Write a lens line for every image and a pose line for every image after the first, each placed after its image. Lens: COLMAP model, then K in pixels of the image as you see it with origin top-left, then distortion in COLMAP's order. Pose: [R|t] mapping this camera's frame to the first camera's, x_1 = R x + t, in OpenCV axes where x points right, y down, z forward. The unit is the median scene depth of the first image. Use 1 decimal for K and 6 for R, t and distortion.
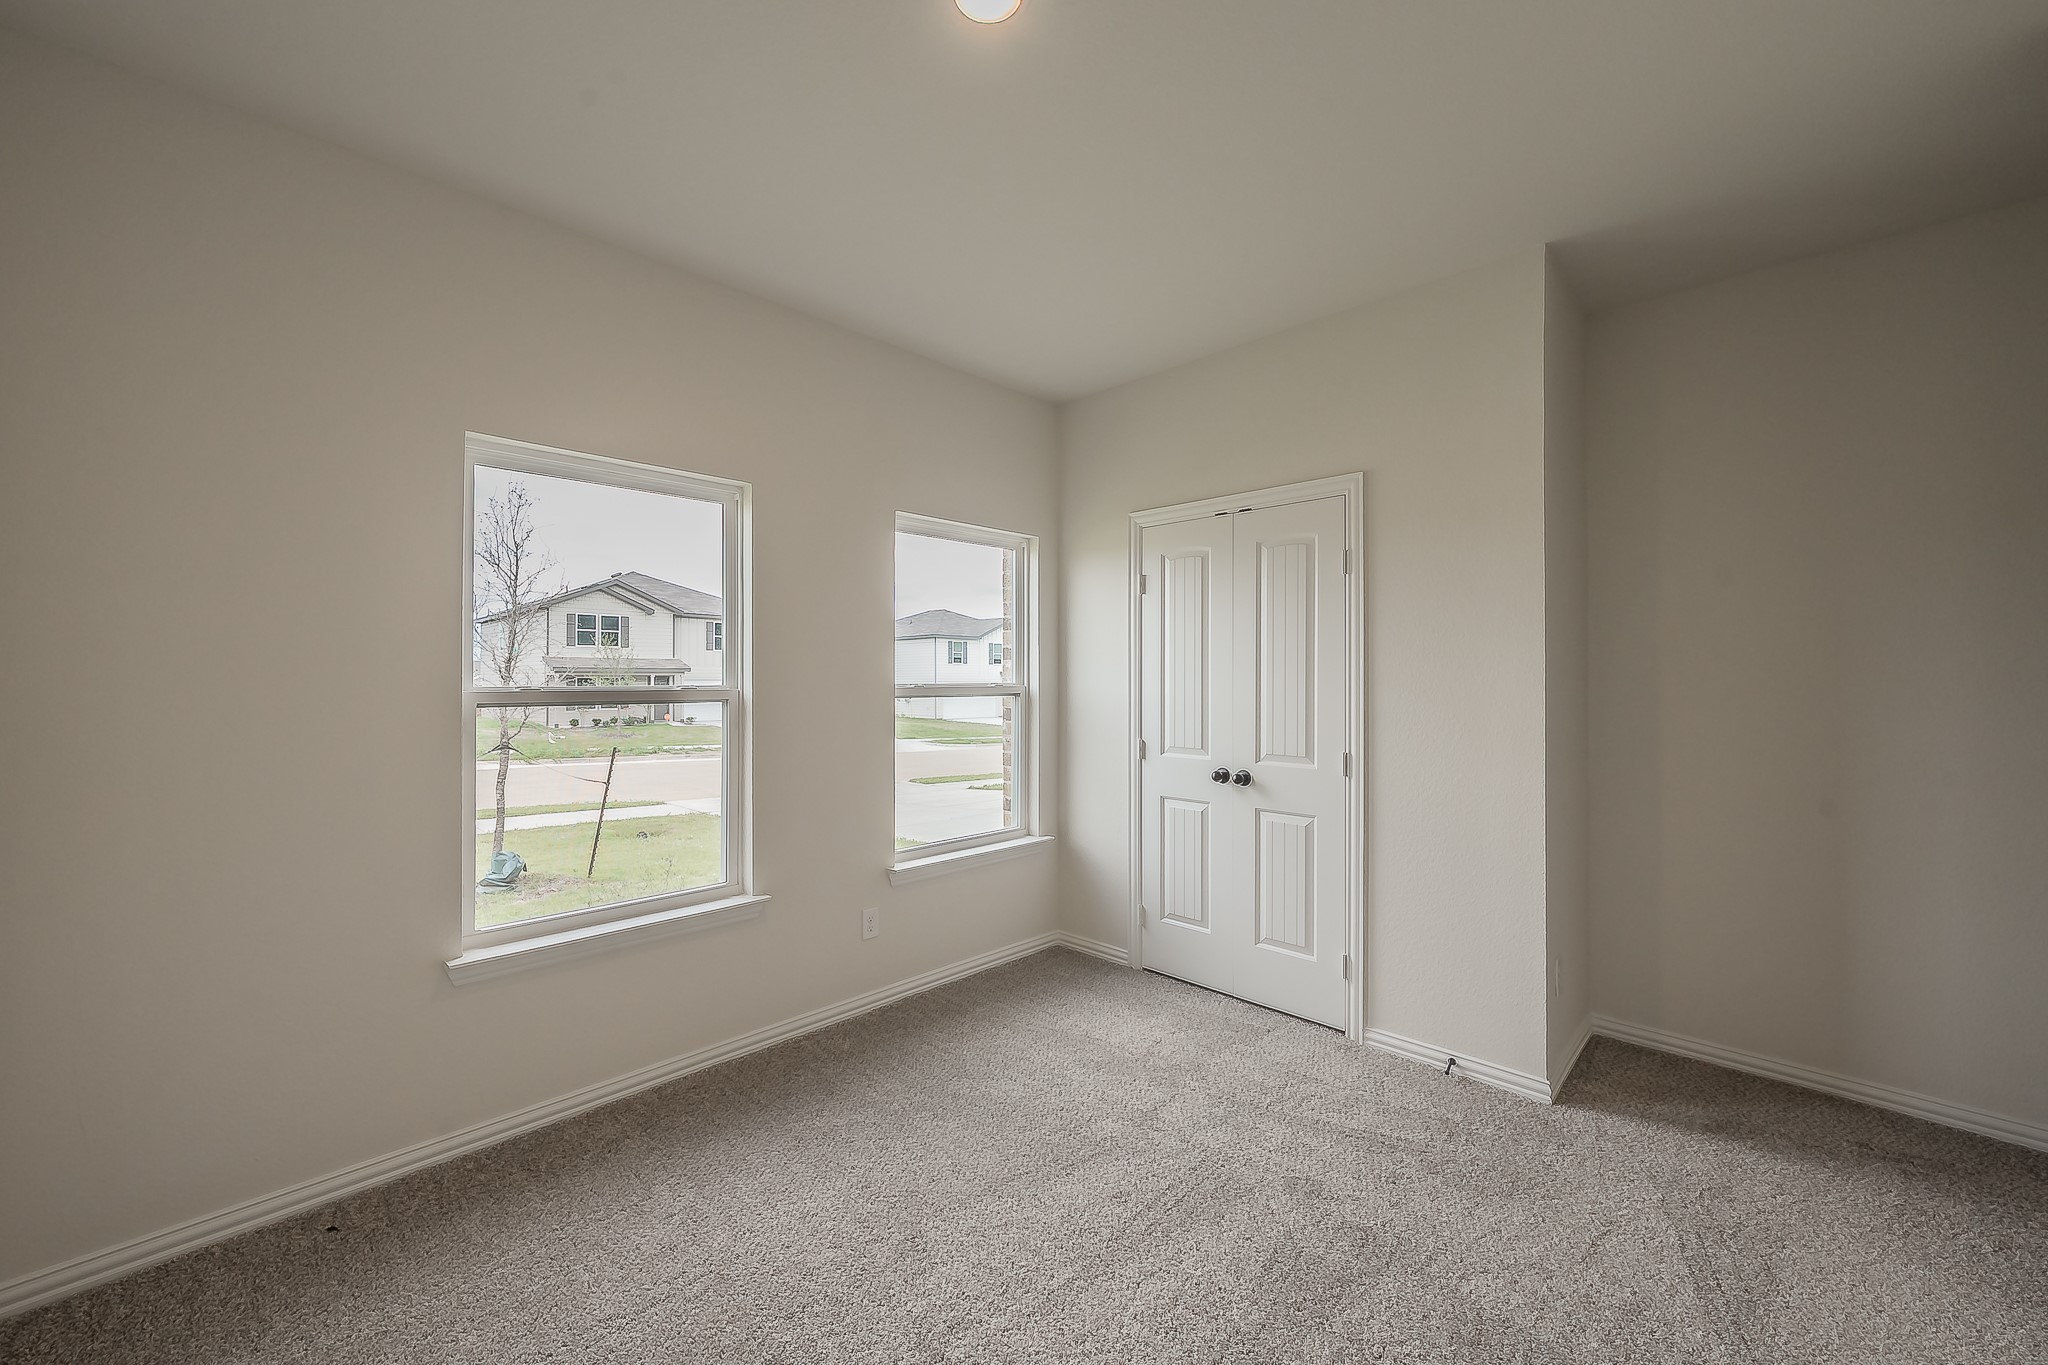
lens RADIAL K [[816.8, 0, 1024.0], [0, 816.8, 682.5], [0, 0, 1]] dist [0.000569, -0.000037]
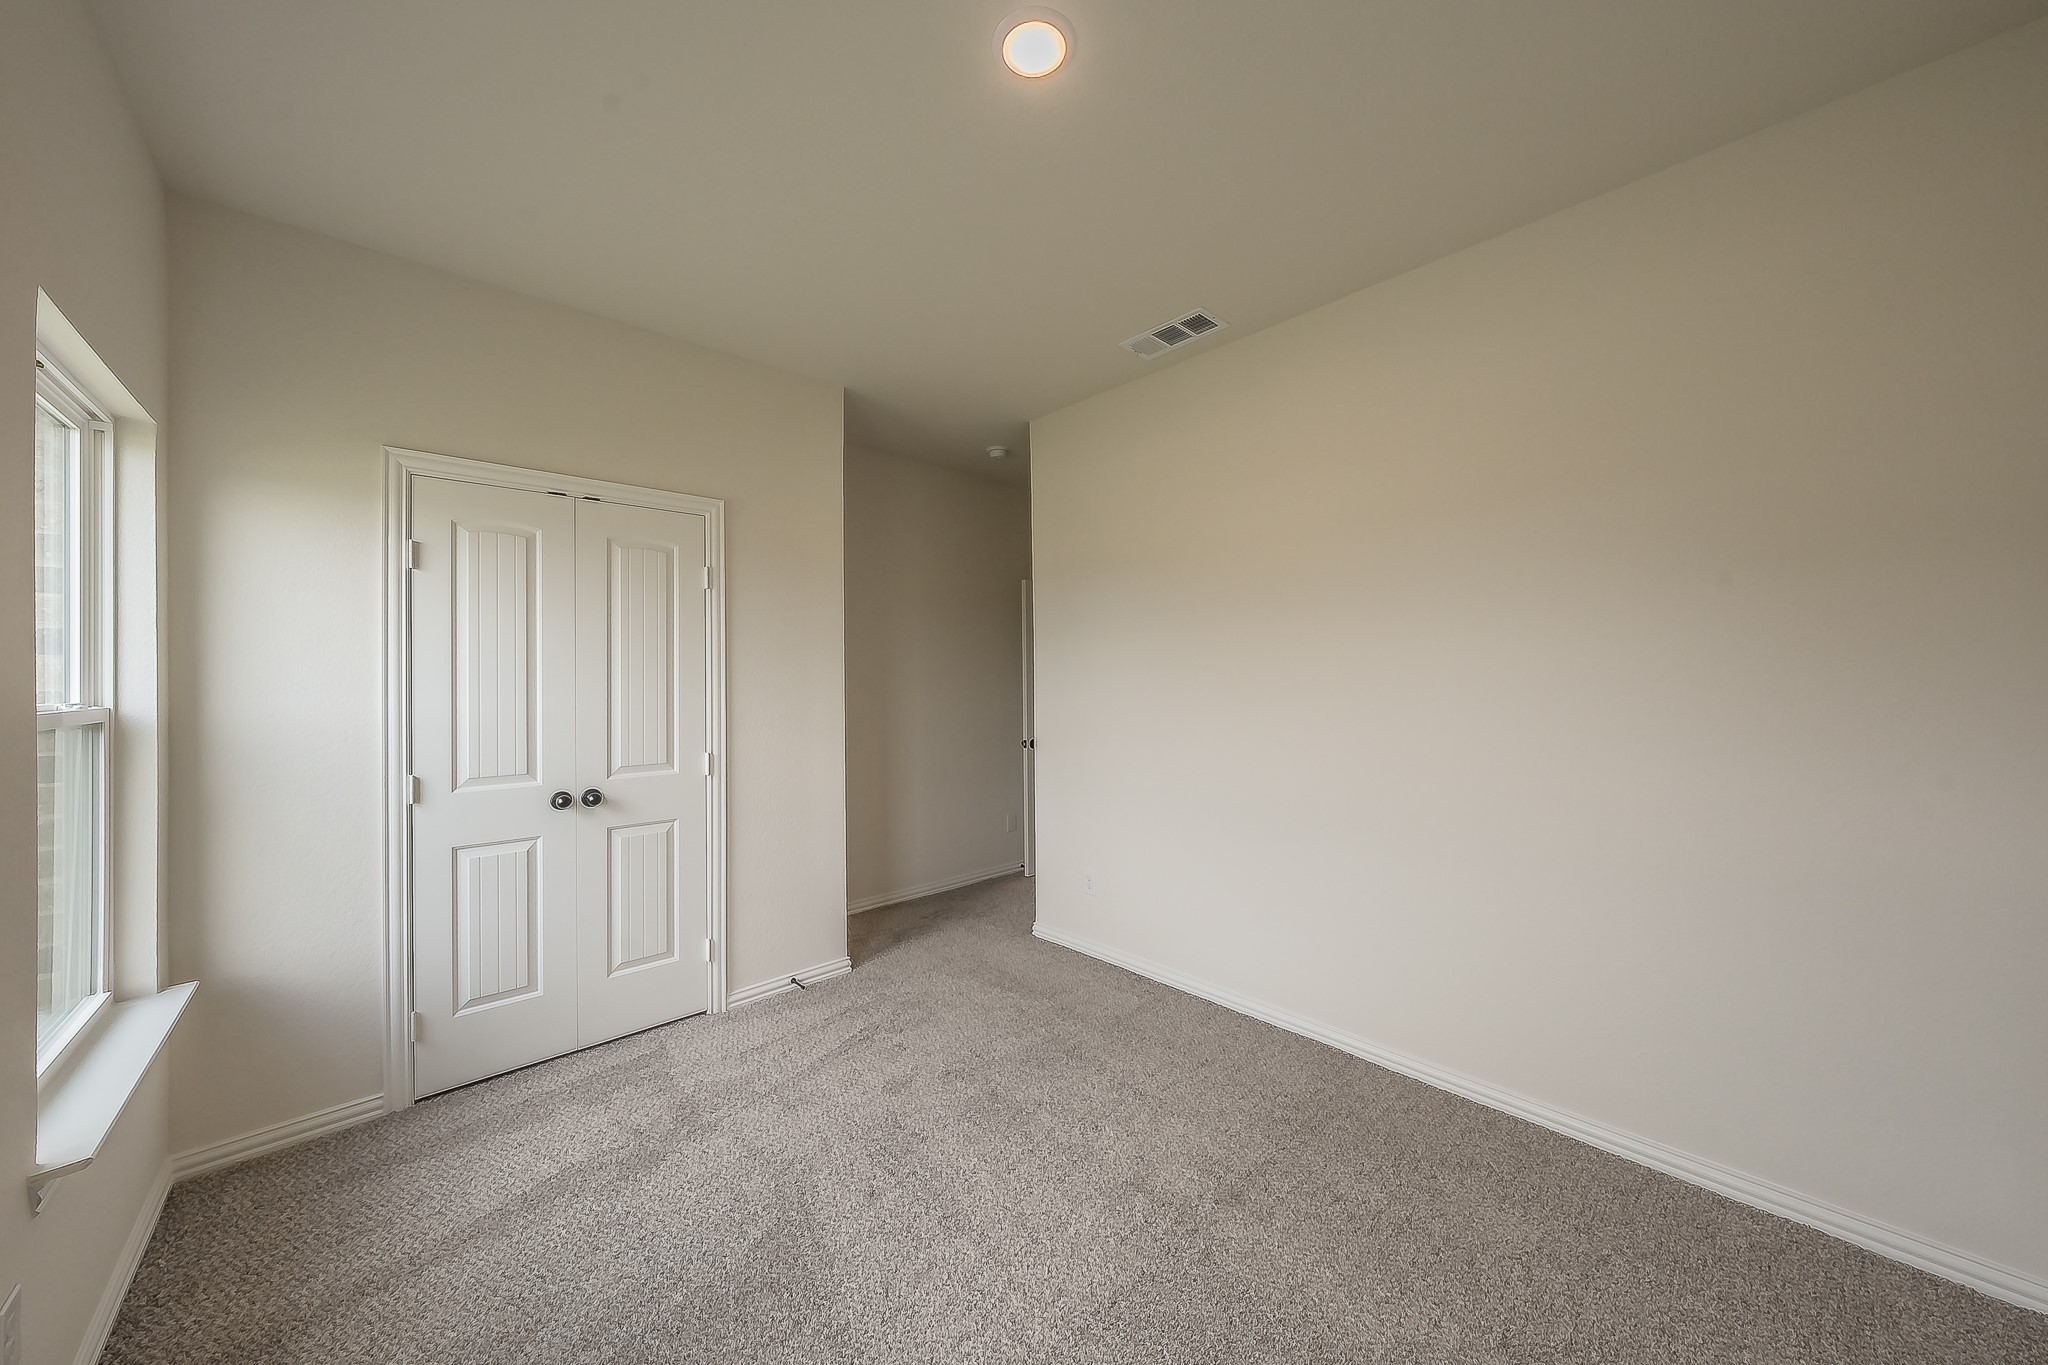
lens RADIAL K [[718.0, 0, 1019.1], [0, 718.0, 680.7], [0, 0, 1]] dist [-0.001442, -0.000010]
pose [[0.029799, -0.003175, 0.999551, -0.510684], [0.014768, 0.999887, 0.002735, -0.006299], [-0.999447, 0.014680, 0.029842, 0.516957]]
